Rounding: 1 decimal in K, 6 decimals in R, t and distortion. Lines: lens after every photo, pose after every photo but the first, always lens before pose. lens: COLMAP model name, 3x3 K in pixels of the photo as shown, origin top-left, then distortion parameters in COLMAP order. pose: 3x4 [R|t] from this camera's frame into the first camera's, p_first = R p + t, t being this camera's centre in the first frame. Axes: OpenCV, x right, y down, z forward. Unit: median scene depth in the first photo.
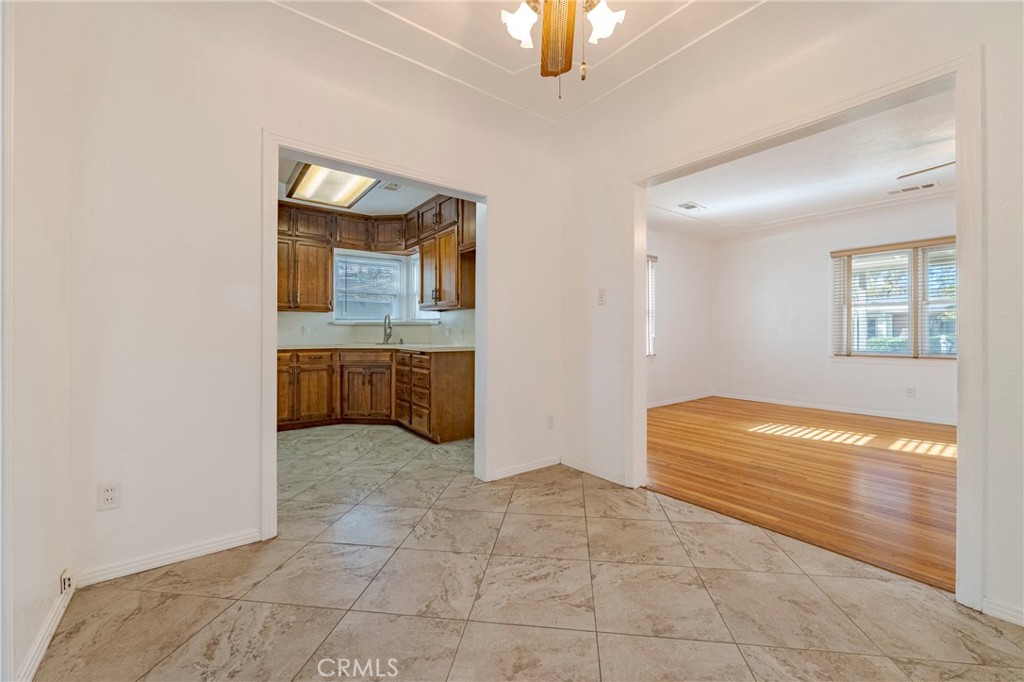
lens RADIAL K [[410.3, 0, 513.8], [0, 410.3, 335.9], [0, 0, 1]] dist [-0.000903, 0.000101]
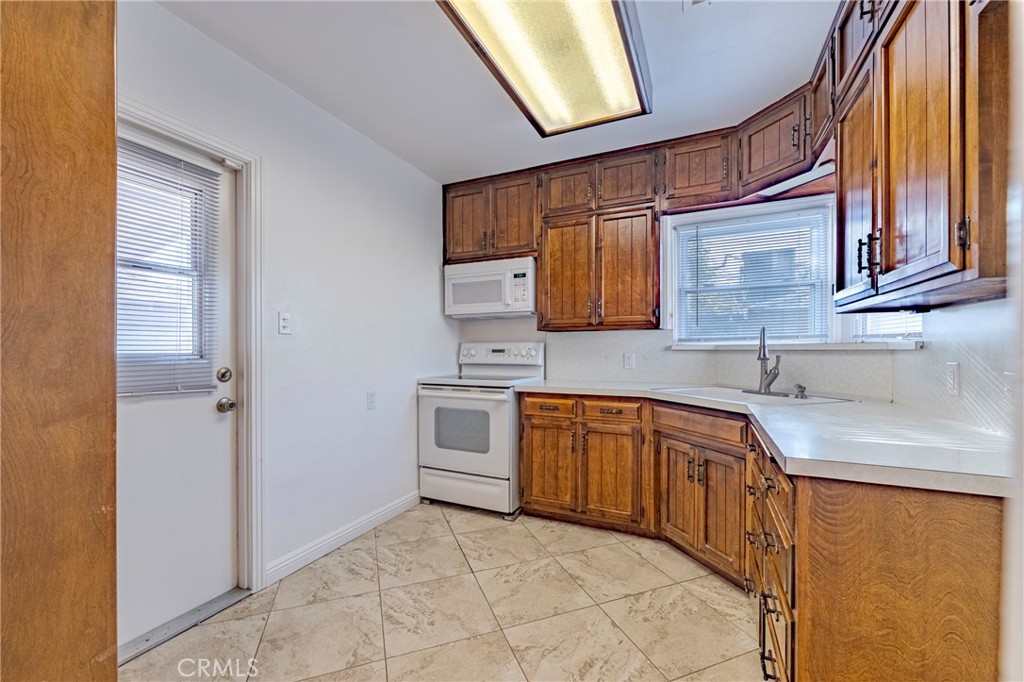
lens RADIAL K [[407.5, 0, 512.8], [0, 407.5, 351.0], [0, 0, 1]] dist [-0.000456, 0.000025]
pose [[0.469382, 0.001072, -0.882994, -0.051991], [-0.000899, 0.999999, 0.000737, -0.029772], [0.882995, 0.000448, 0.469383, 0.607149]]
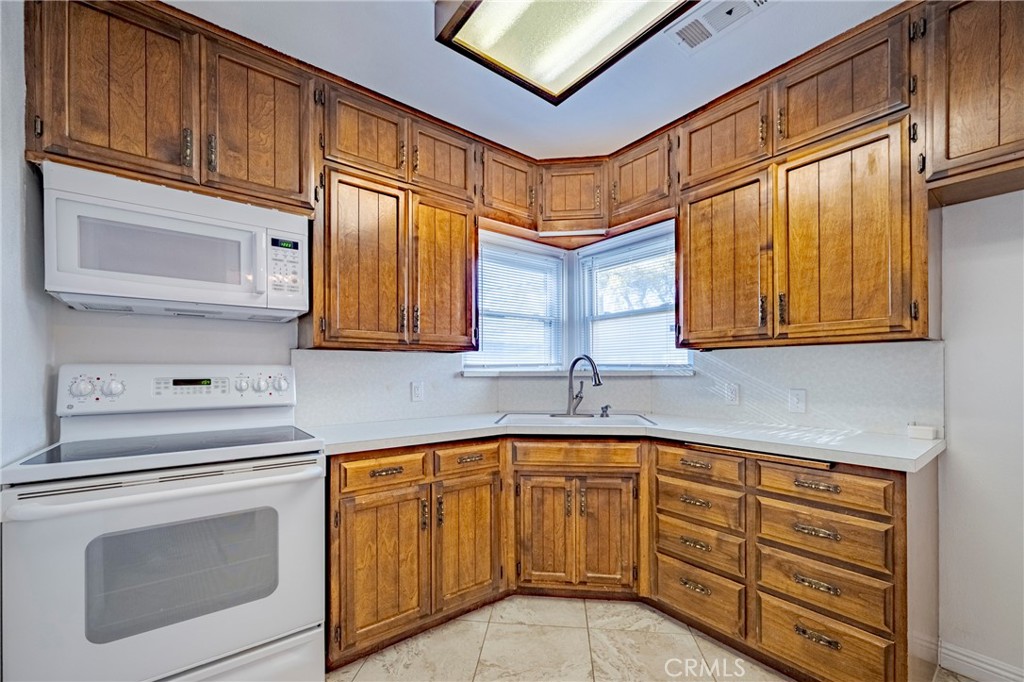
lens RADIAL K [[413.4, 0, 507.6], [0, 413.4, 373.2], [0, 0, 1]] dist [-0.000743, 0.000019]
pose [[0.999870, -0.006409, 0.014790, -0.442426], [0.006438, 0.999977, -0.001961, -0.034836], [-0.014777, 0.002056, 0.999889, 0.556636]]
